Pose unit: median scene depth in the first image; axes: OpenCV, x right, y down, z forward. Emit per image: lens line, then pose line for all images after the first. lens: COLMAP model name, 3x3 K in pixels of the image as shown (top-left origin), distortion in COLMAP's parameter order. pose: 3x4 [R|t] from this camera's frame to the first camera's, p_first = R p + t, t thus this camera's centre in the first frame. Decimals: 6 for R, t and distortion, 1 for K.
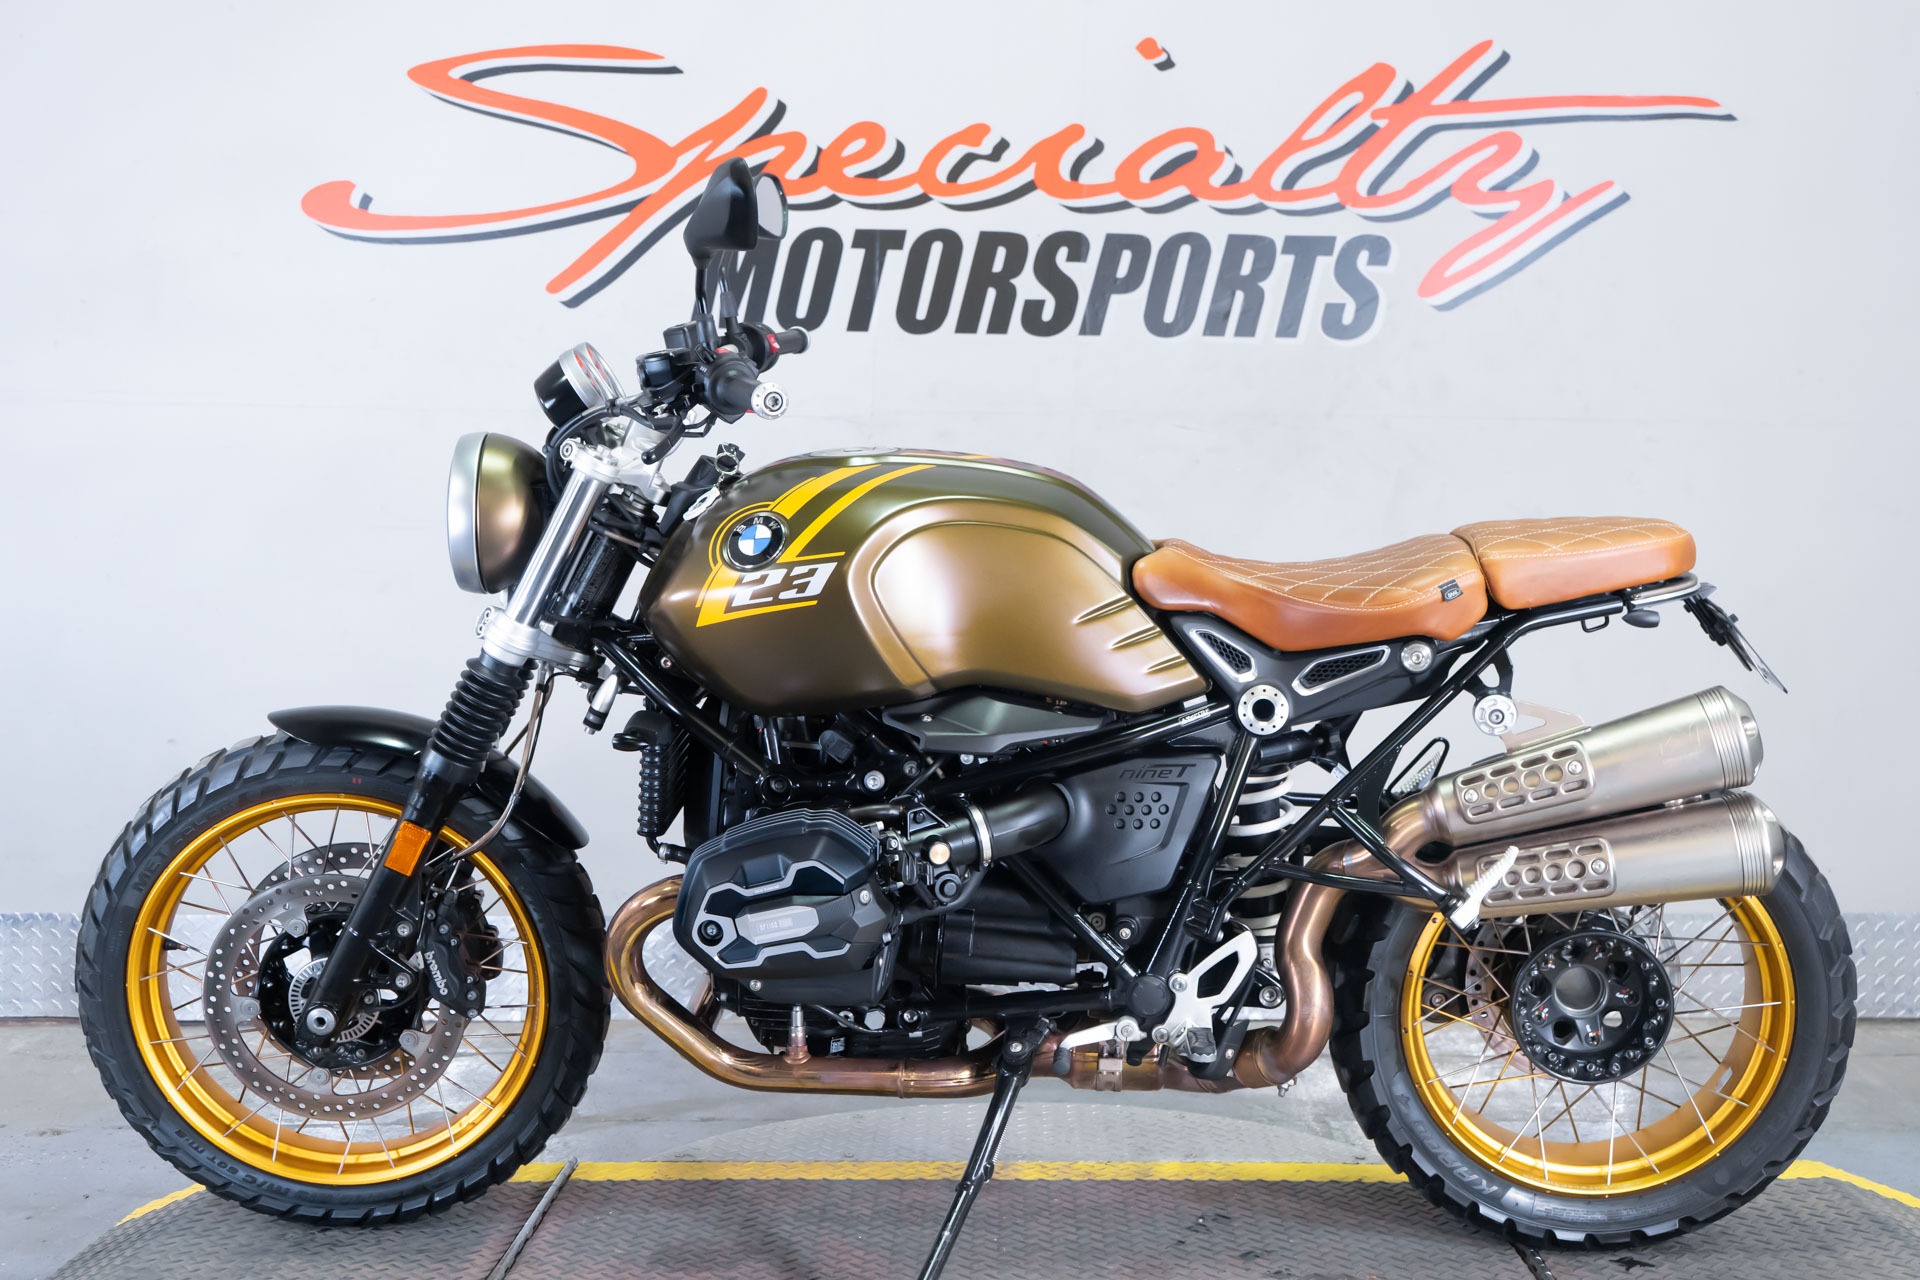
lens RADIAL K [[2180.5, 0, 969.9], [0, 2180.5, 633.5], [0, 0, 1]] dist [0.011954, 0.000000]
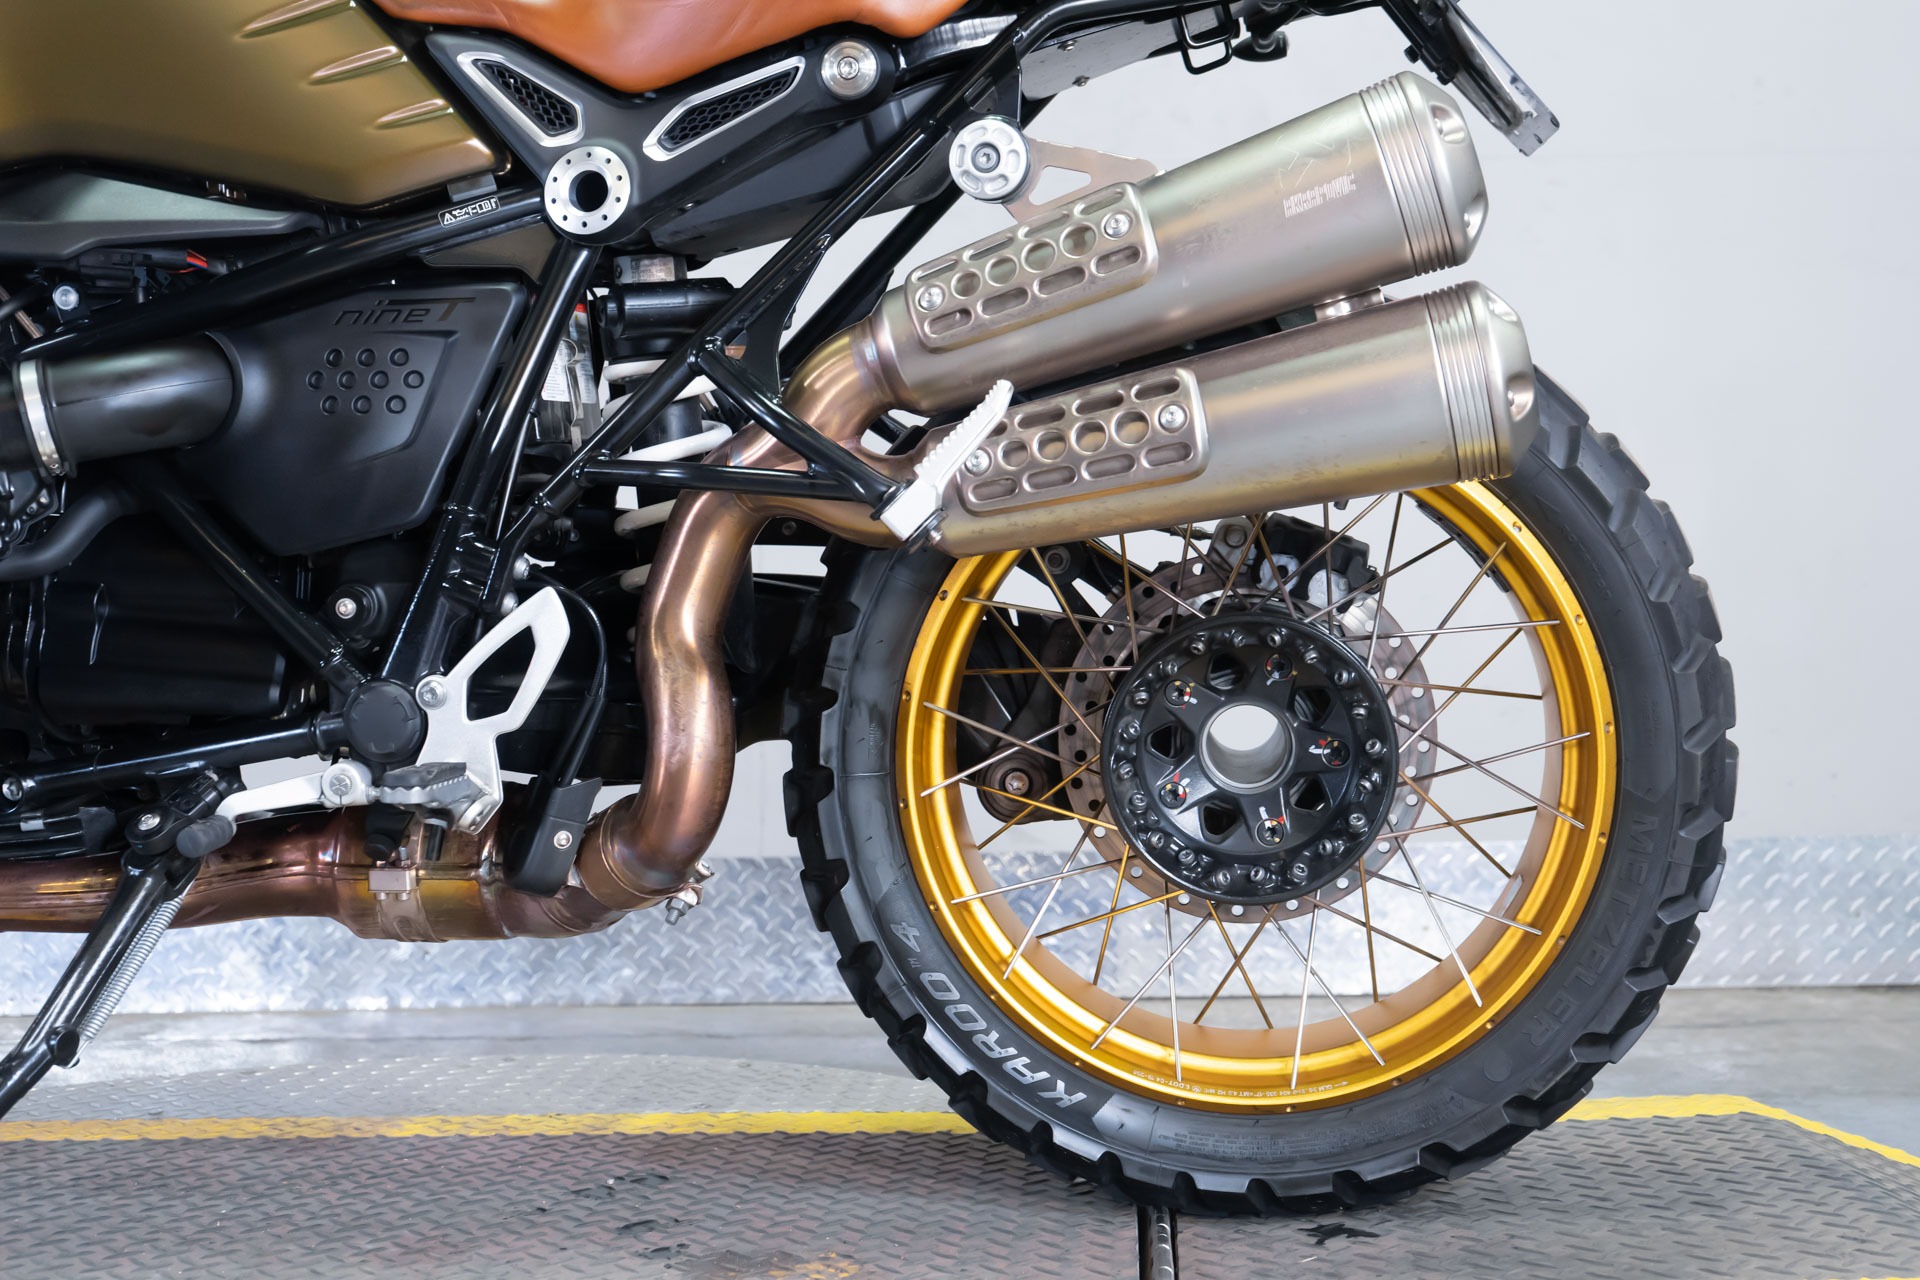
lens RADIAL K [[2180.5, 0, 961.3], [0, 2180.5, 634.0], [0, 0, 1]] dist [0.011954, 0.000000]
pose [[0.998330, -0.022612, -0.053159, 0.233463], [0.018492, 0.996878, -0.076756, 0.173887], [0.054728, 0.075644, 0.995632, 0.431588]]
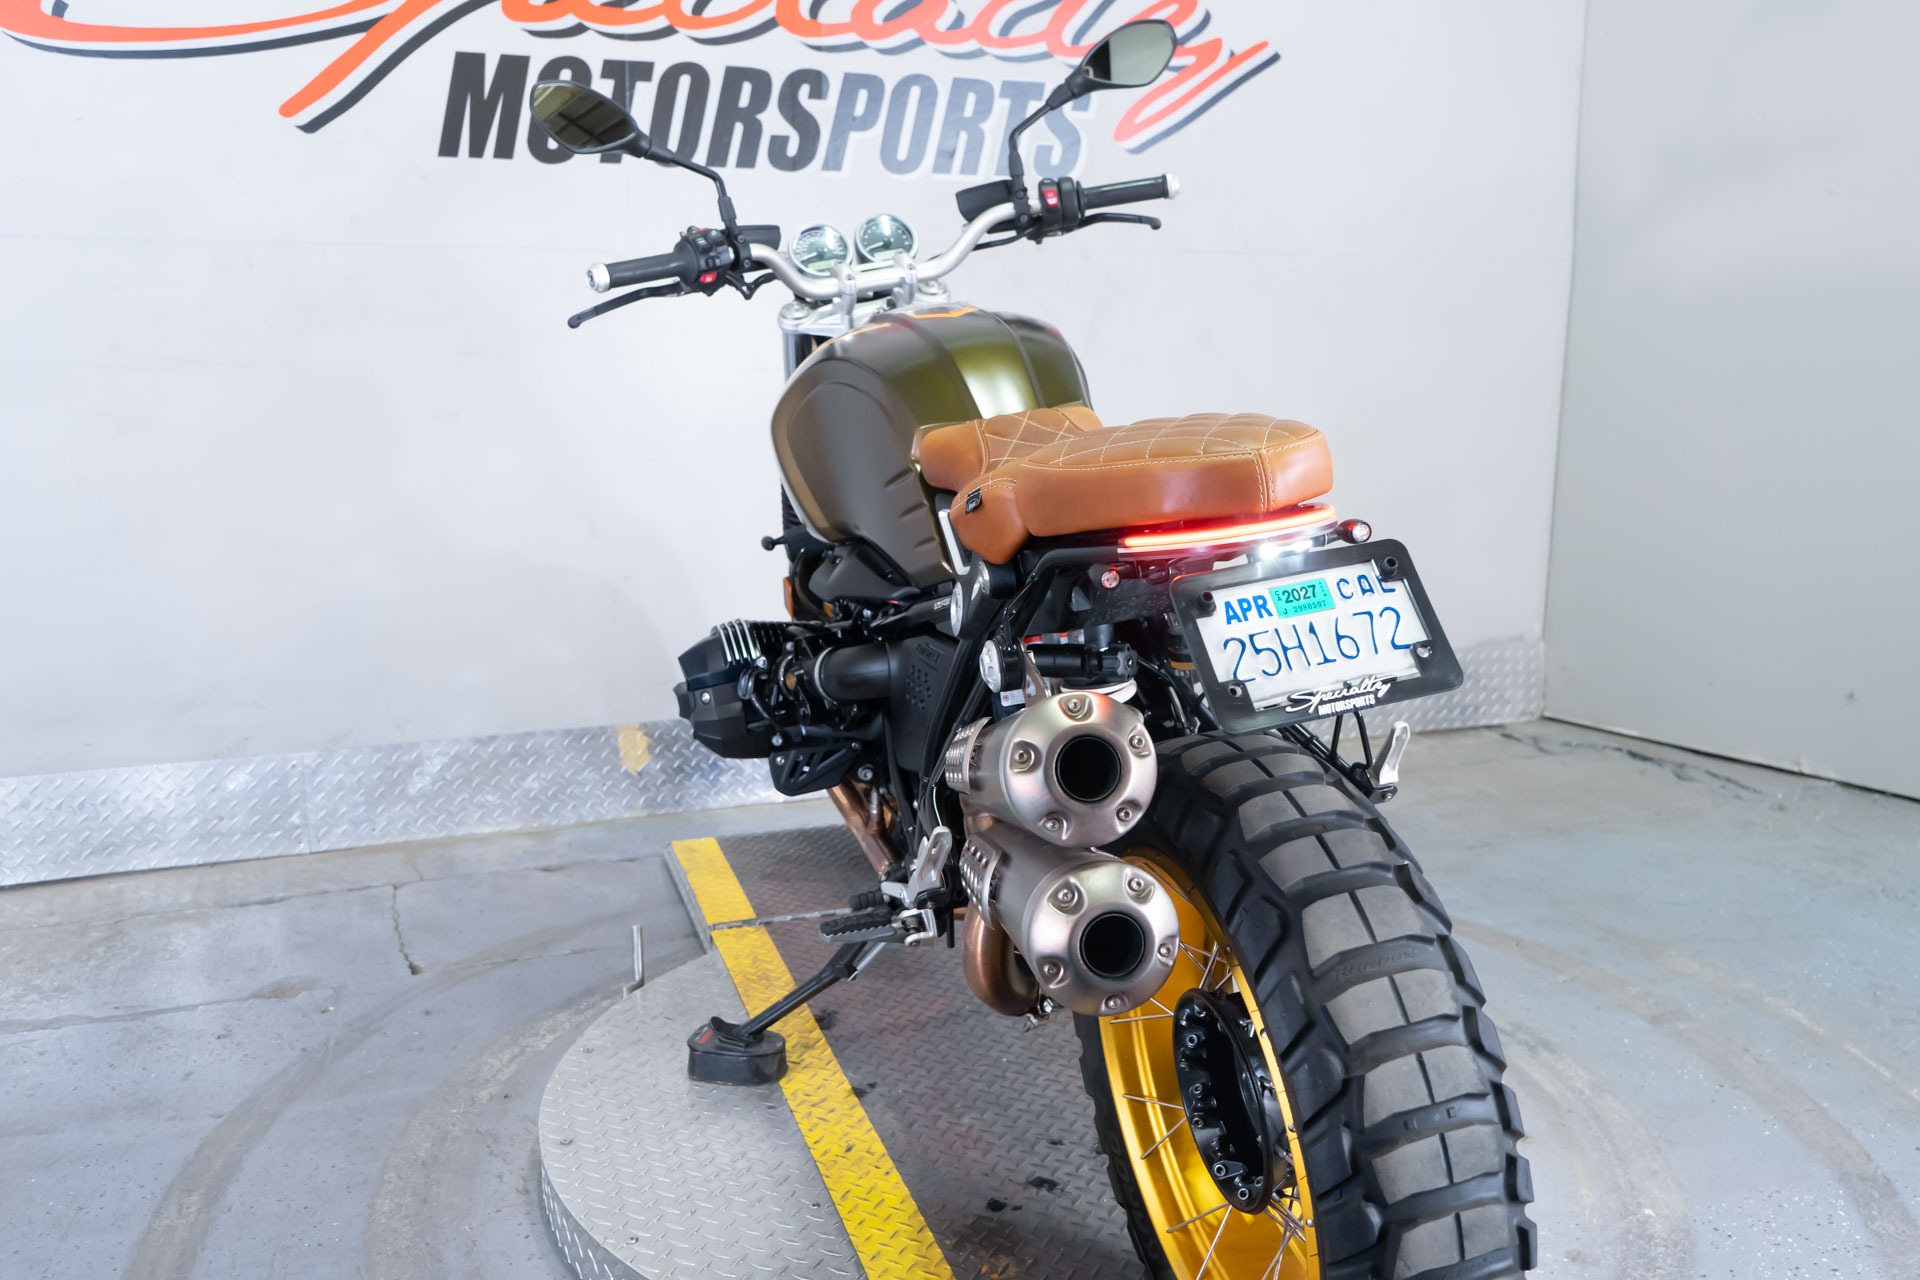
lens RADIAL K [[1659.7, 0, 978.4], [0, 1659.7, 644.1], [0, 0, 1]] dist [-0.020508, 0.026761]
pose [[0.945440, -0.073074, 0.317495, -0.230340], [0.025114, 0.987968, 0.152606, -0.045758], [-0.324826, -0.136307, 0.935900, 0.285761]]
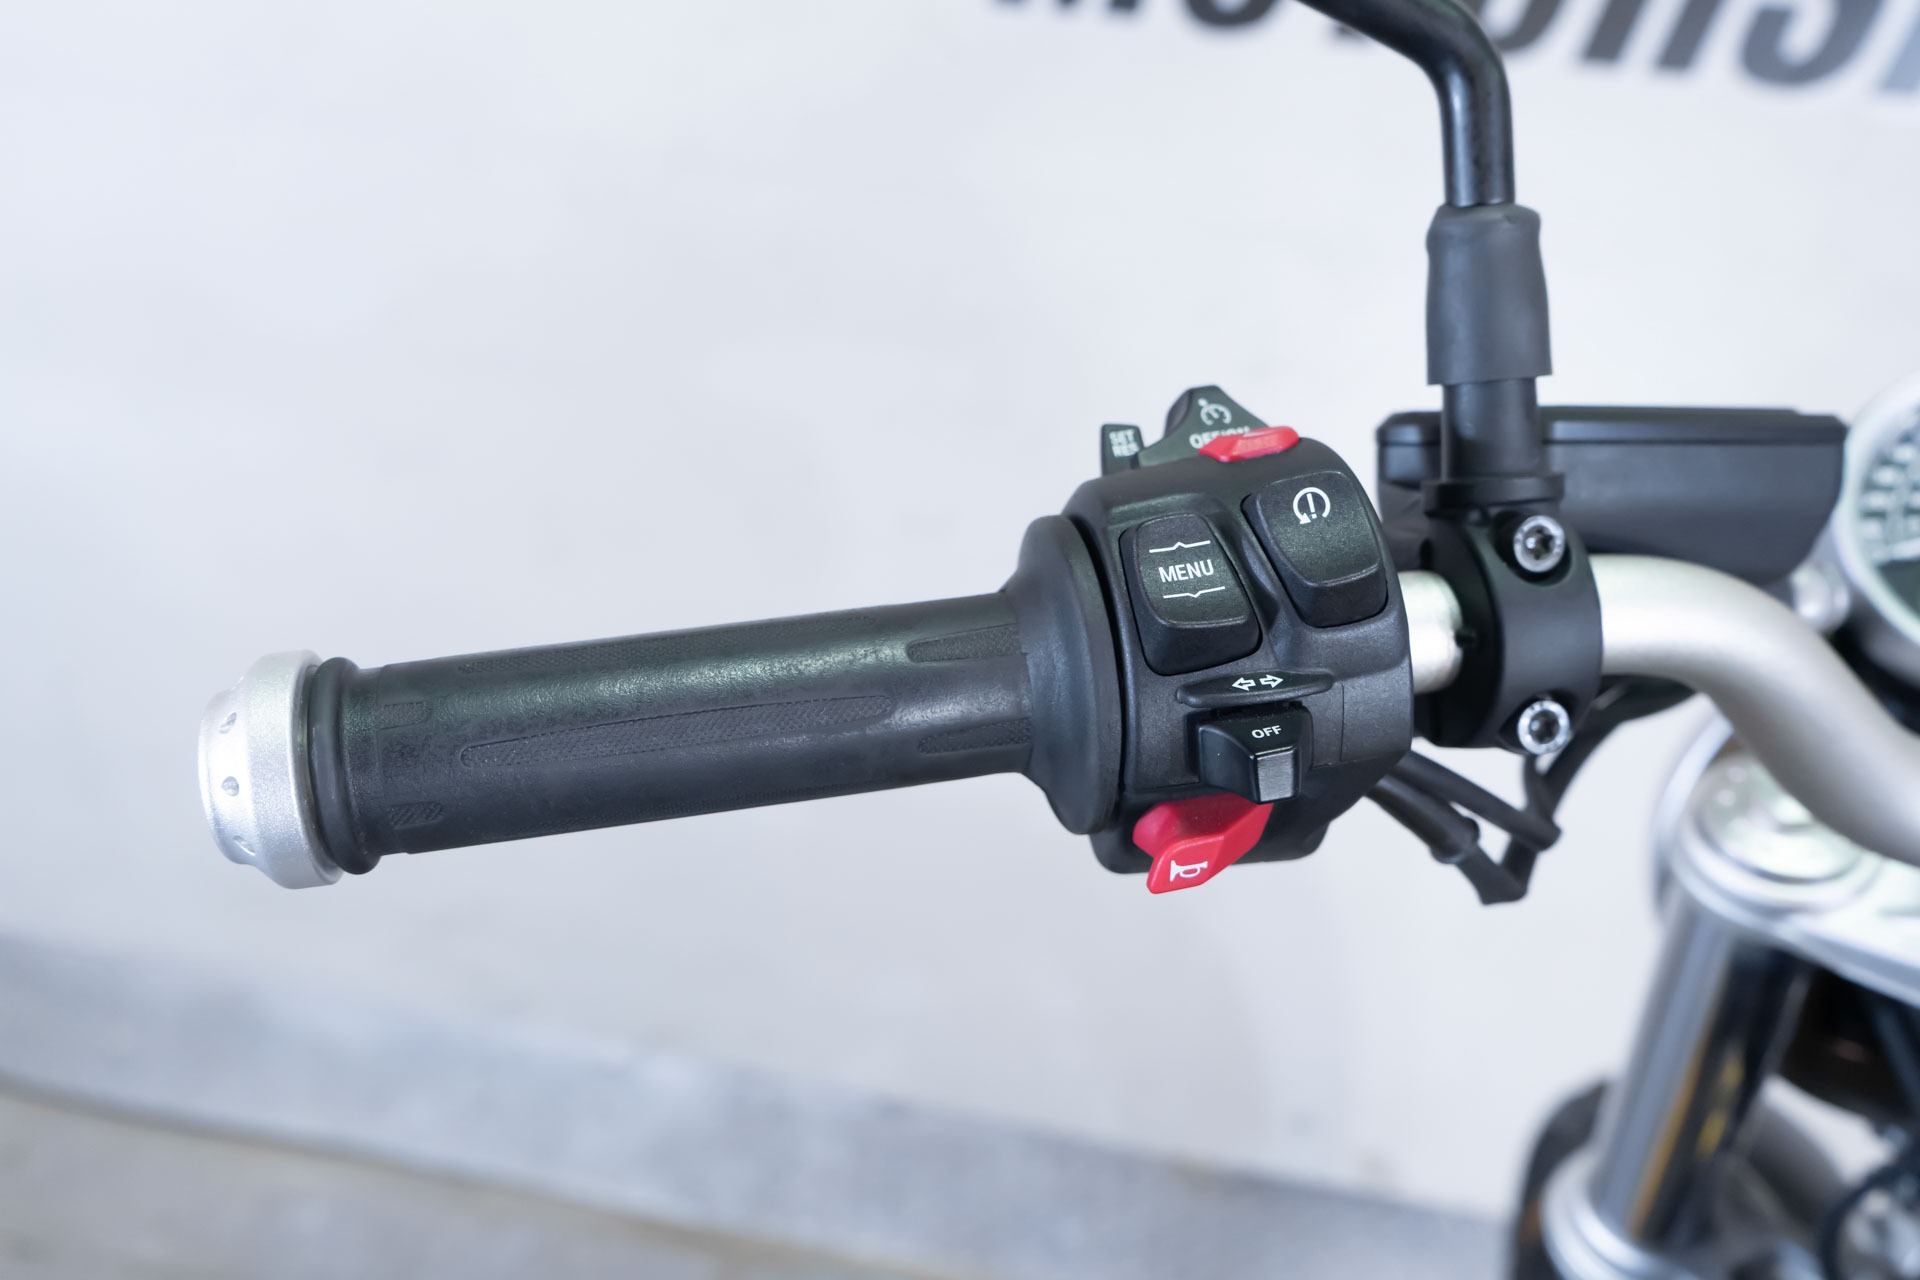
lens RADIAL K [[1569.1, 0, 958.1], [0, 1569.1, 644.9], [0, 0, 1]] dist [-0.002297, 0.000864]
pose [[0.976210, 0.146708, -0.159657, -0.092751], [-0.107140, 0.966544, 0.233053, -0.130872], [0.188507, -0.210403, 0.959268, 0.978106]]
